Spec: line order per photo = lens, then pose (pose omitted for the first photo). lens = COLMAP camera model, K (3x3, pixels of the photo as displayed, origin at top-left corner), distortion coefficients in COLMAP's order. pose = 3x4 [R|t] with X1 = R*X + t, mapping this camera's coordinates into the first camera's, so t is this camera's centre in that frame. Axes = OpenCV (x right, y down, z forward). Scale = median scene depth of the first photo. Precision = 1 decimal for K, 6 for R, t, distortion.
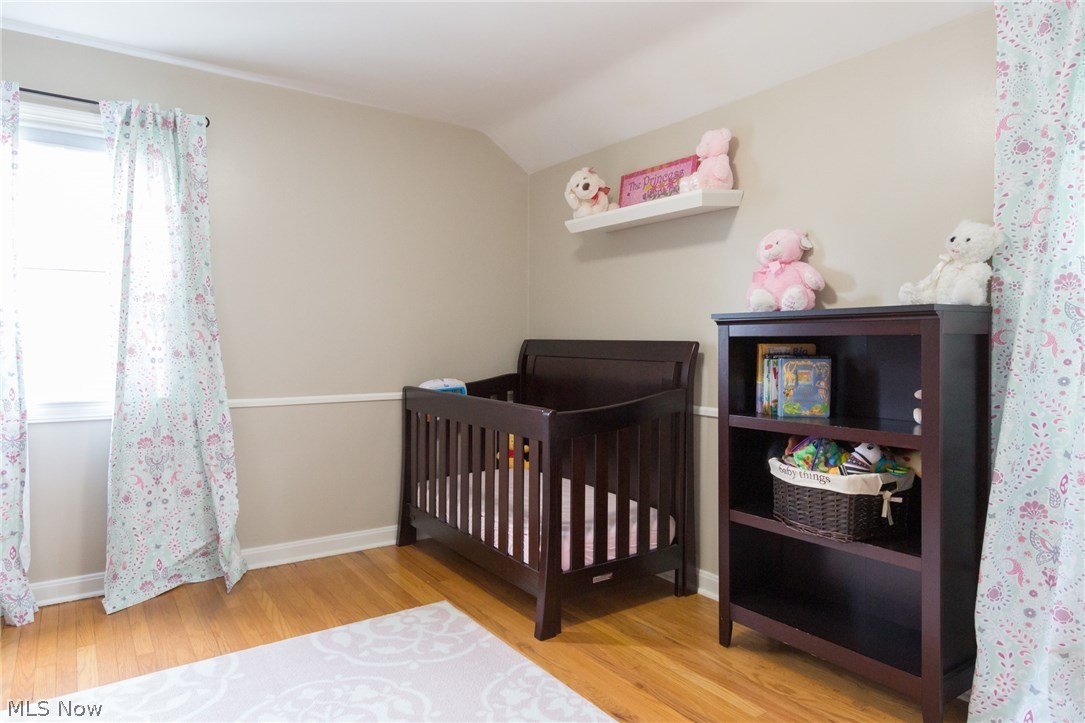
lens RADIAL K [[641.4, 0, 543.1], [0, 641.4, 343.9], [0, 0, 1]] dist [0.001176, 0.000137]
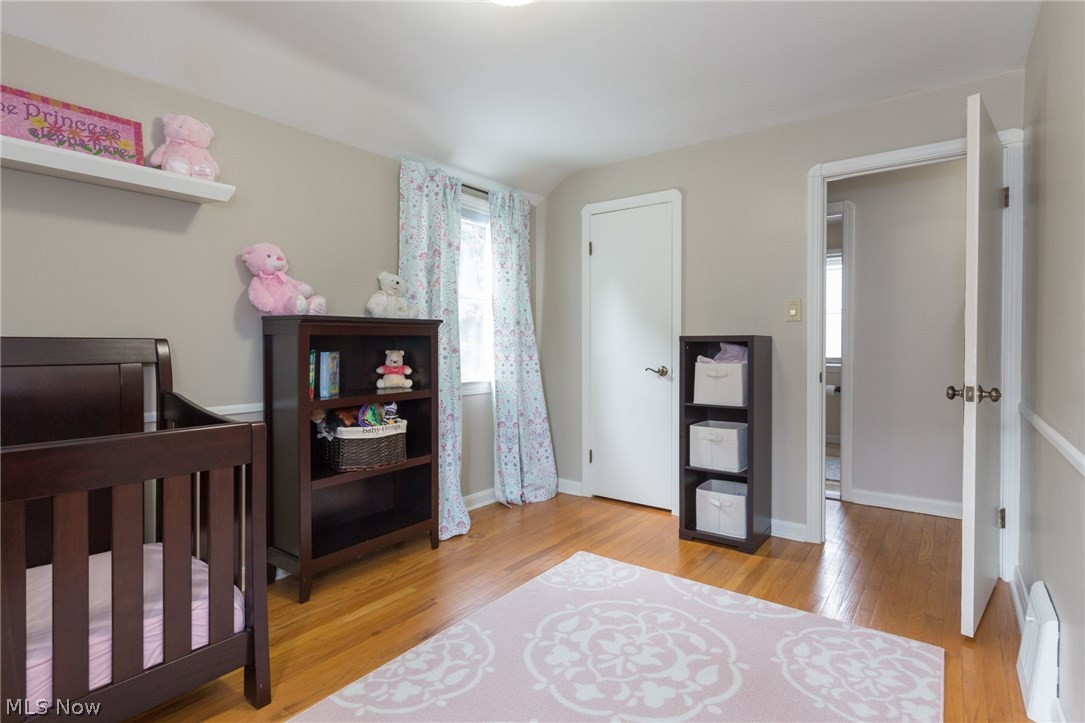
lens RADIAL K [[533.6, 0, 536.3], [0, 533.6, 339.3], [0, 0, 1]] dist [-0.002417, -0.000186]
pose [[-0.274665, -0.003676, 0.961533, -0.711563], [-0.003492, 0.999990, 0.002826, -0.008538], [-0.961534, -0.002582, -0.274675, 0.808162]]
